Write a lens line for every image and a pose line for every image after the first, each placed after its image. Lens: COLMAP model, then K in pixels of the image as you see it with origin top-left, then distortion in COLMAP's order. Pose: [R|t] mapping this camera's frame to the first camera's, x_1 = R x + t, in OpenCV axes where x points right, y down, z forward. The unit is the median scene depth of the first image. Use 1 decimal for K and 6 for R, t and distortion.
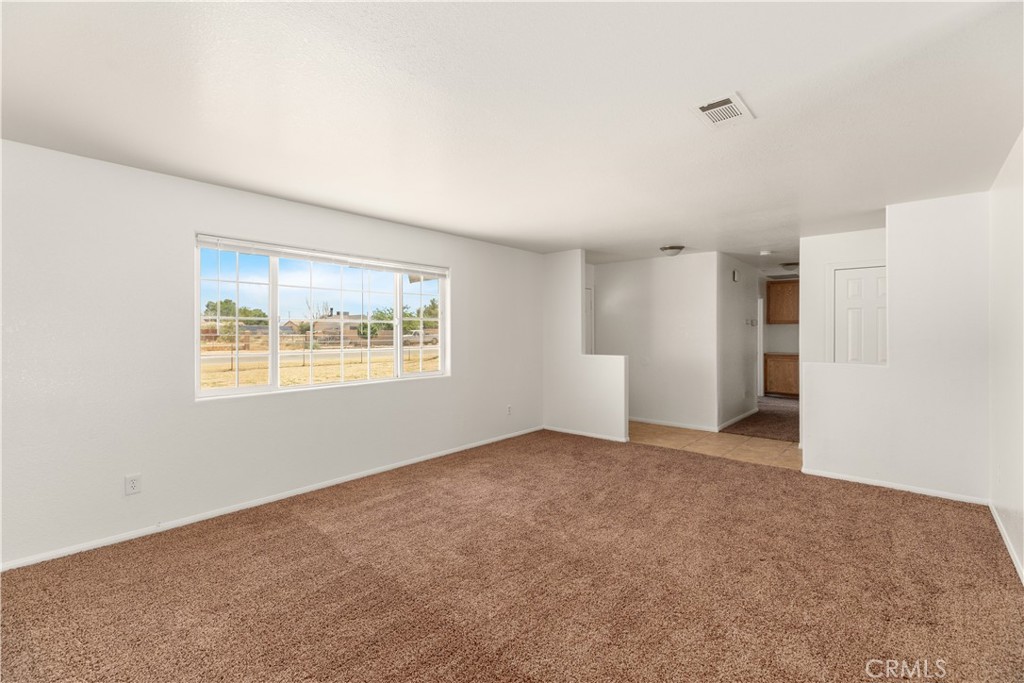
lens RADIAL K [[456.6, 0, 508.7], [0, 456.6, 336.4], [0, 0, 1]] dist [0.007114, -0.000772]
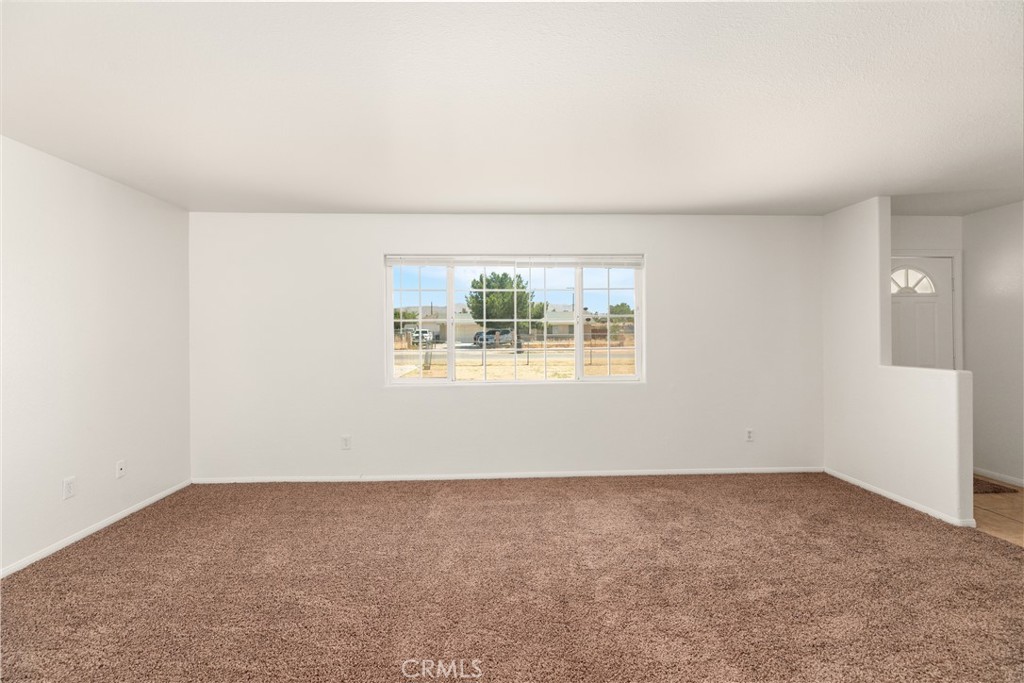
lens RADIAL K [[456.6, 0, 508.7], [0, 456.6, 336.4], [0, 0, 1]] dist [0.007114, -0.000772]
pose [[0.694422, 0.003392, -0.719560, 0.361098], [-0.001383, 0.999993, 0.003379, -0.002032], [0.719567, -0.001351, 0.694422, 0.278569]]
